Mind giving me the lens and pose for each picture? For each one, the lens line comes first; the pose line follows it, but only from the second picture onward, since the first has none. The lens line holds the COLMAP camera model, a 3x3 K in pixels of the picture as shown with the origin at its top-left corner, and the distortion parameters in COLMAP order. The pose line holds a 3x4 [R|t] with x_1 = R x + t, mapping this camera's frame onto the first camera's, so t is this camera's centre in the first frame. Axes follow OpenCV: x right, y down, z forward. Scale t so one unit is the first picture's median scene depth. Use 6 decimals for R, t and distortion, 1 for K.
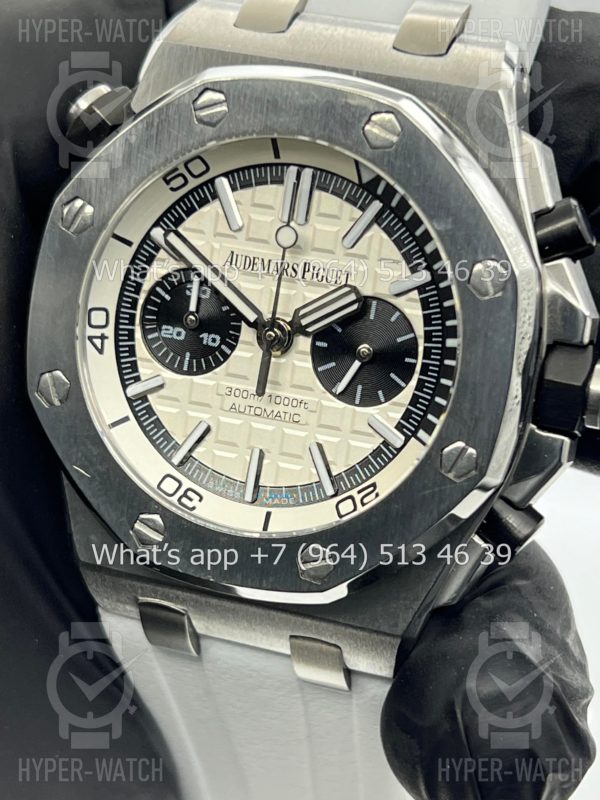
lens RADIAL K [[1869.9, 0, 306.3], [0, 1869.9, 387.2], [0, 0, 1]] dist [0.245936, 0.000000]
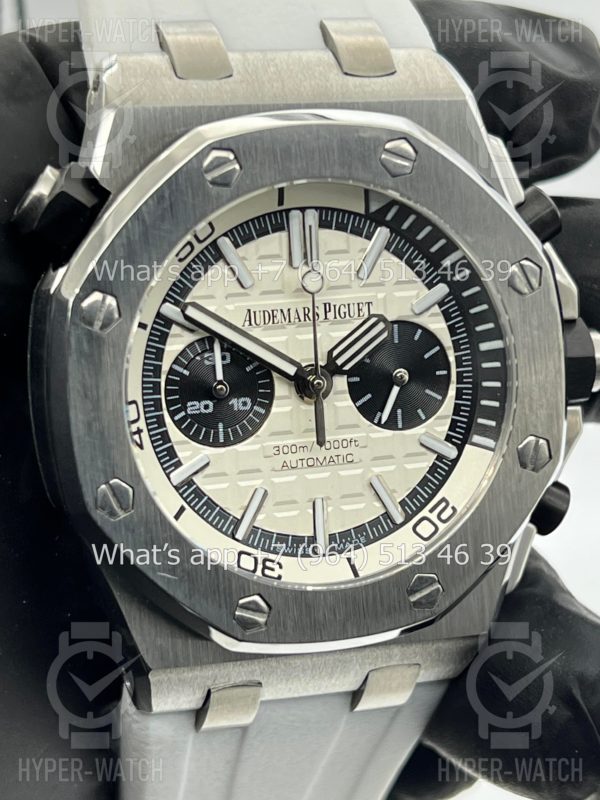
lens RADIAL K [[1869.9, 0, 295.1], [0, 1869.9, 395.4], [0, 0, 1]] dist [0.245936, 0.000000]
pose [[0.816425, -0.252935, 0.519109, -0.534581], [0.230645, 0.966980, 0.108414, -0.129499], [-0.529390, 0.031218, 0.847804, 0.174996]]
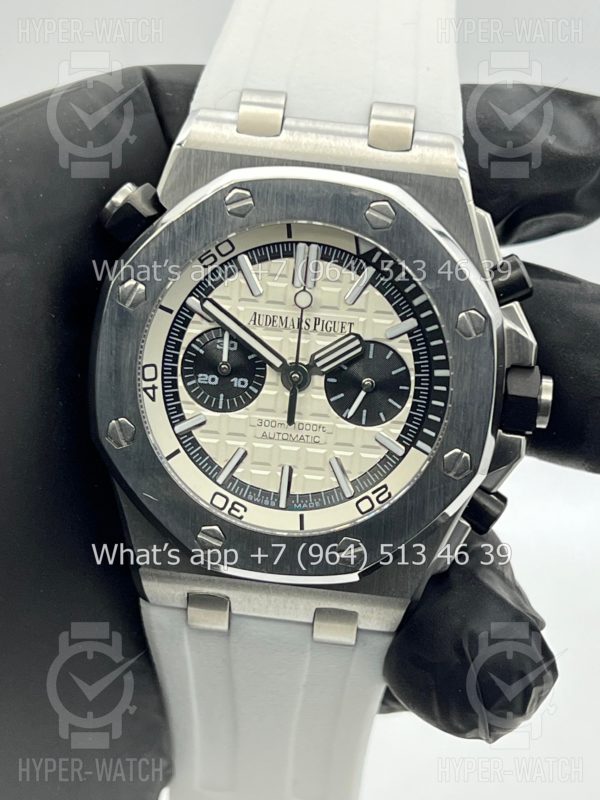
lens RADIAL K [[1869.9, 0, 300.6], [0, 1869.9, 401.9], [0, 0, 1]] dist [0.245936, 0.000000]
pose [[0.967221, -0.085694, 0.239042, -0.319120], [0.075490, 0.995814, 0.051535, -0.075617], [-0.242458, -0.031801, 0.969641, -0.234516]]
